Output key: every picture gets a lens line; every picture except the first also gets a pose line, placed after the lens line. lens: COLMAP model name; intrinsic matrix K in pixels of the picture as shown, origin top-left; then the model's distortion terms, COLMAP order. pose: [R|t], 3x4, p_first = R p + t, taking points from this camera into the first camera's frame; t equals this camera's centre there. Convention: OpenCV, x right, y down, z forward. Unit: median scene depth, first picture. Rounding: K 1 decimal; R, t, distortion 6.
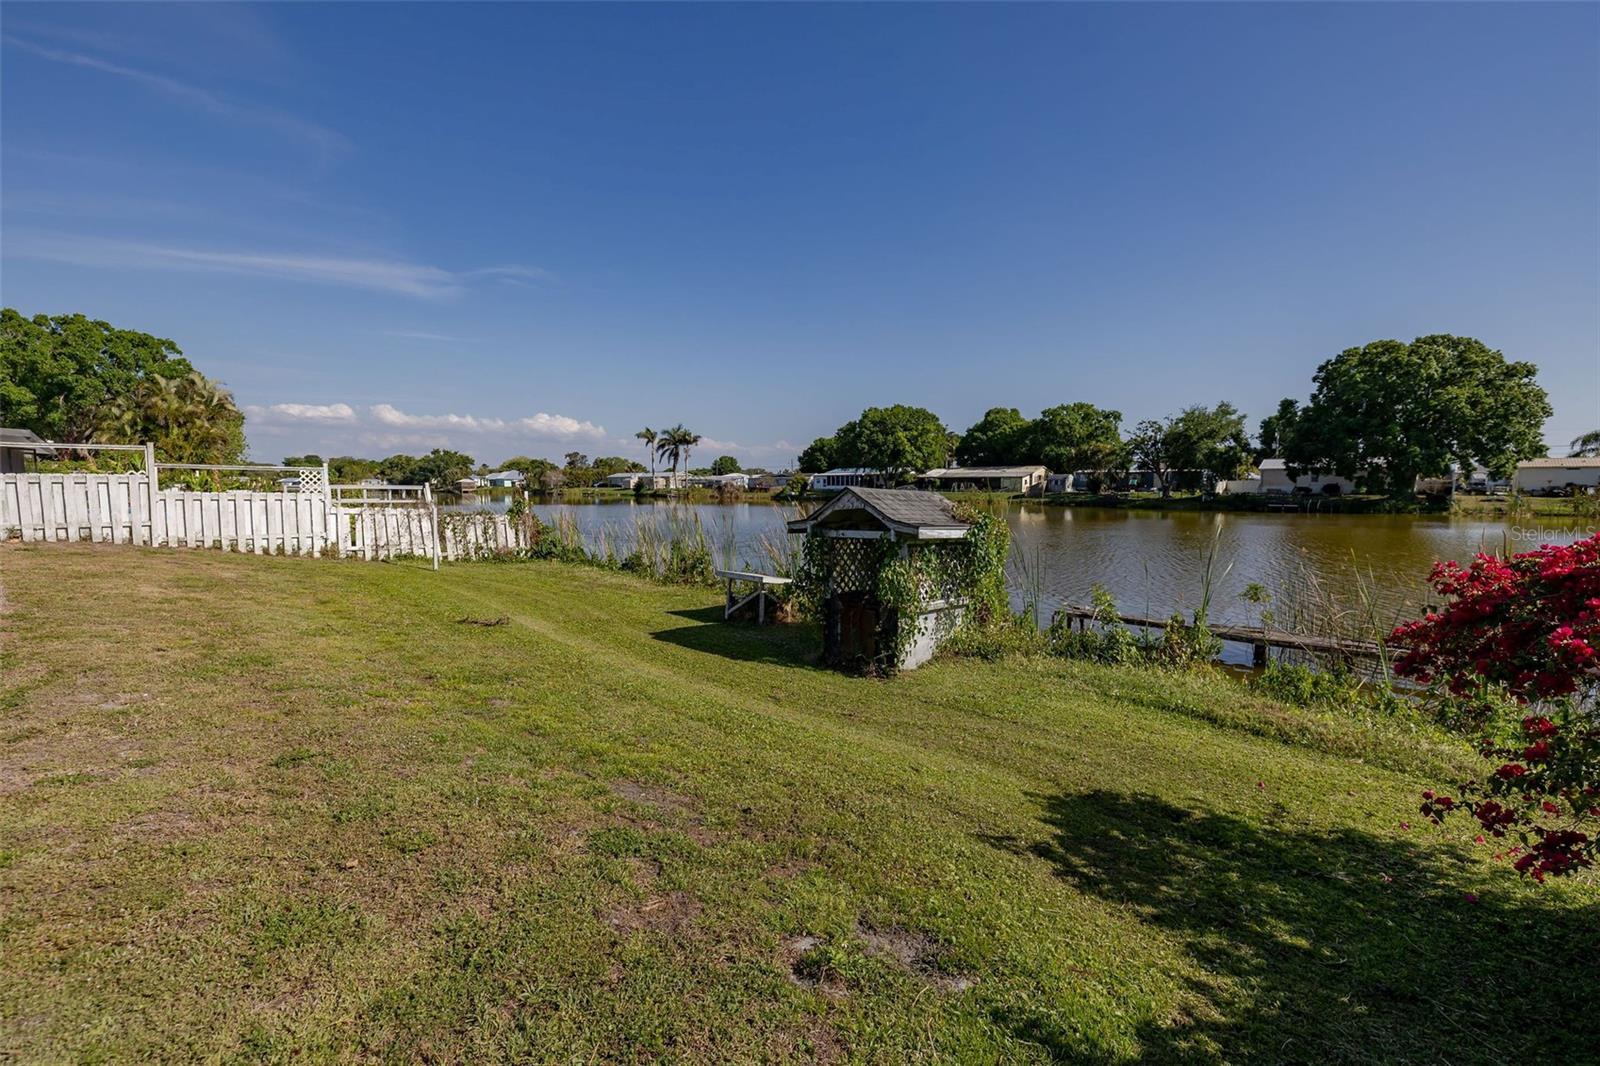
lens RADIAL K [[687.4, 0, 800.0], [0, 687.4, 533.0], [0, 0, 1]] dist [0.017638, -0.000317]
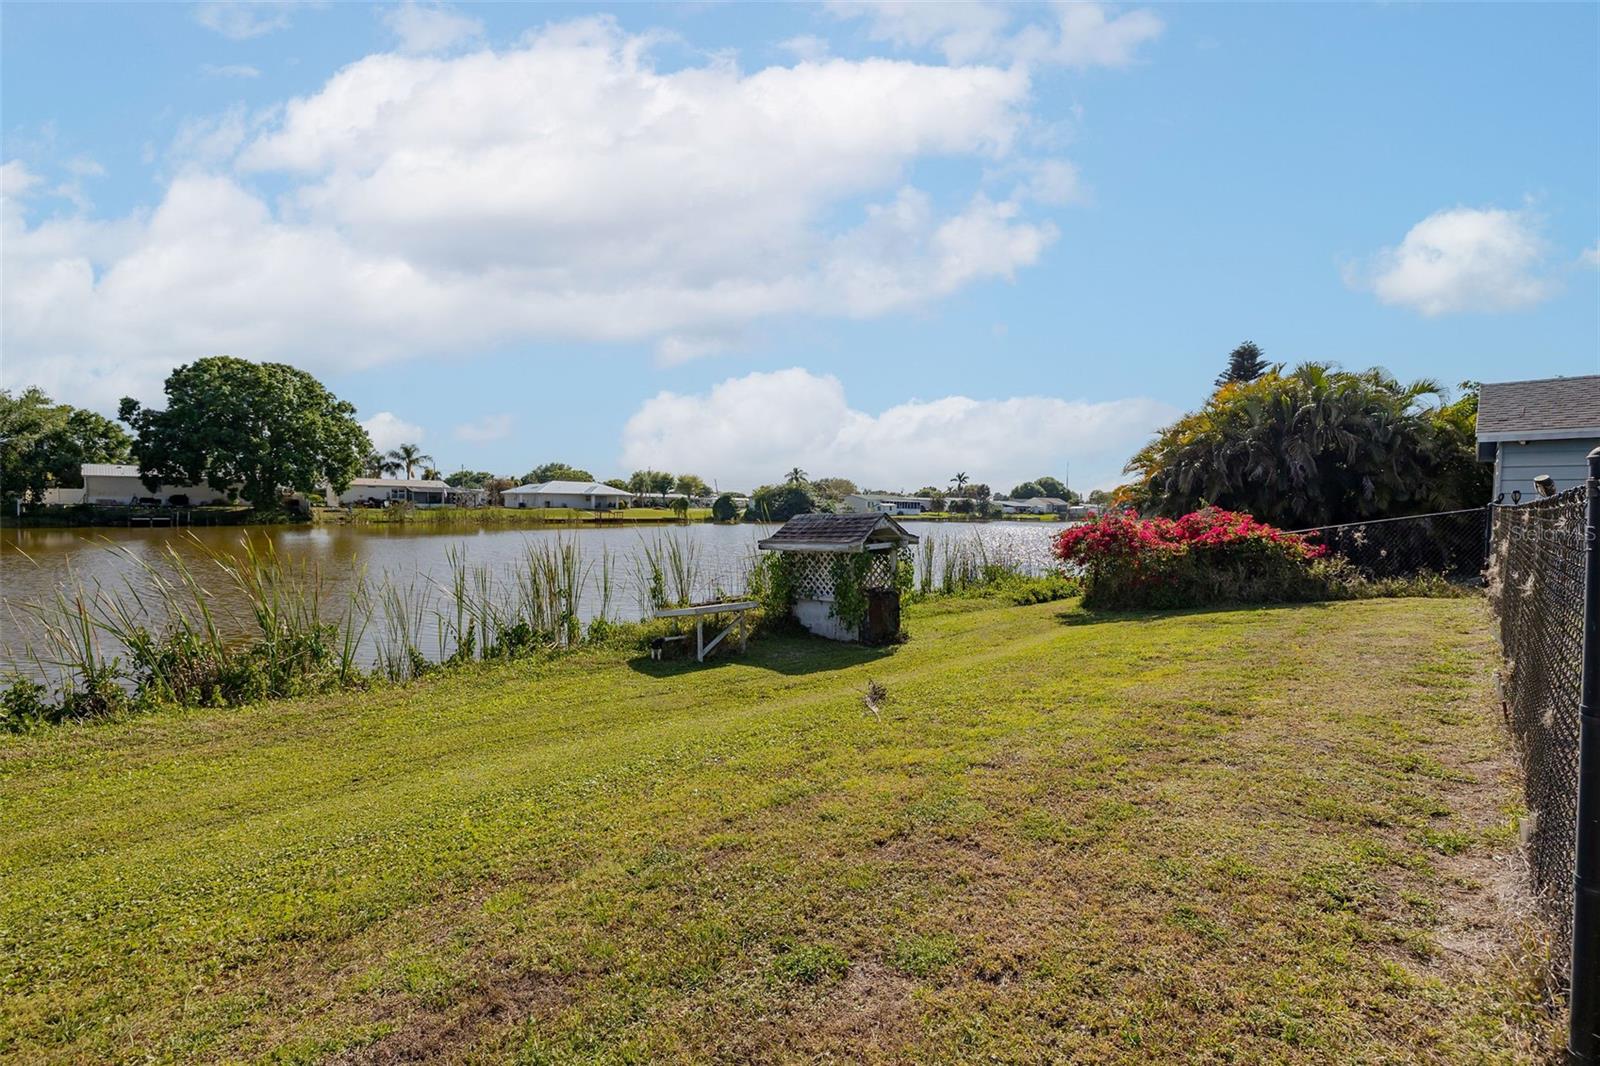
lens RADIAL K [[687.4, 0, 800.0], [0, 687.4, 533.0], [0, 0, 1]] dist [0.017638, -0.000317]
pose [[0.020114, -0.043398, 0.998855, -0.128501], [0.056028, 0.997536, 0.042212, -0.008852], [-0.998227, 0.055115, 0.022496, 0.105360]]
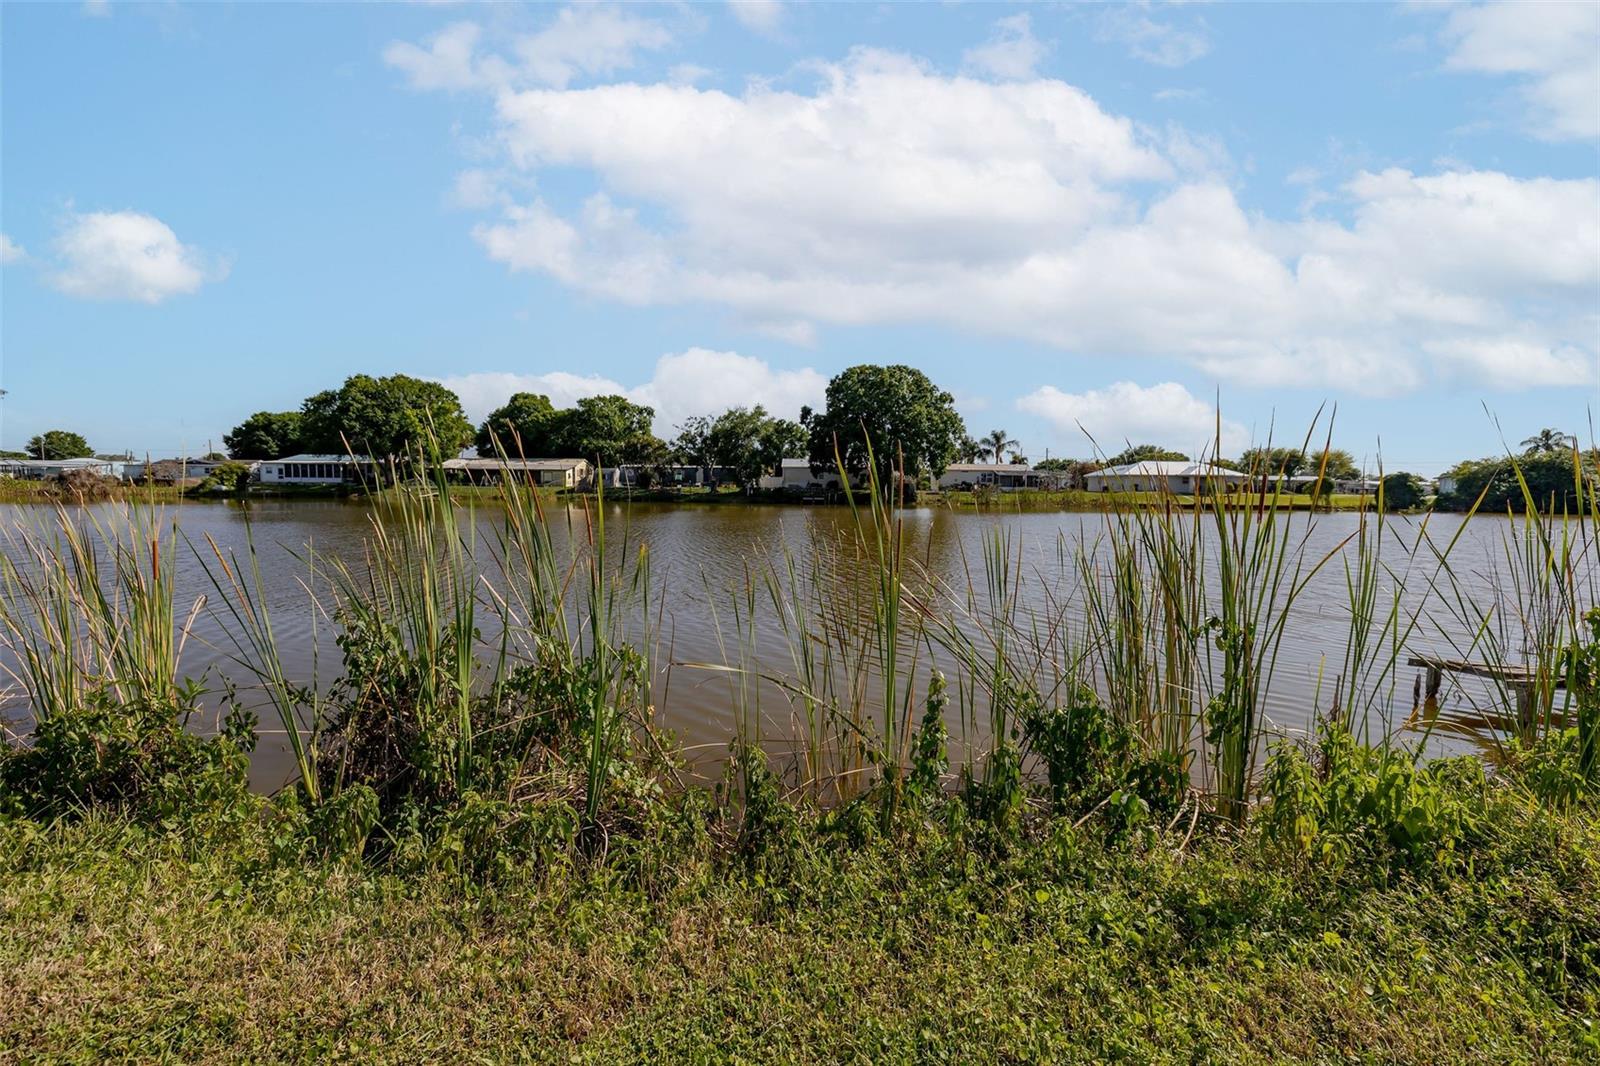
lens RADIAL K [[669.5, 0, 800.0], [0, 669.5, 533.0], [0, 0, 1]] dist [0.002563, 0.000324]
pose [[0.739253, -0.040460, 0.672211, -0.044172], [0.039027, 0.999090, 0.017215, -0.001957], [-0.672295, 0.013508, 0.740160, 0.141004]]
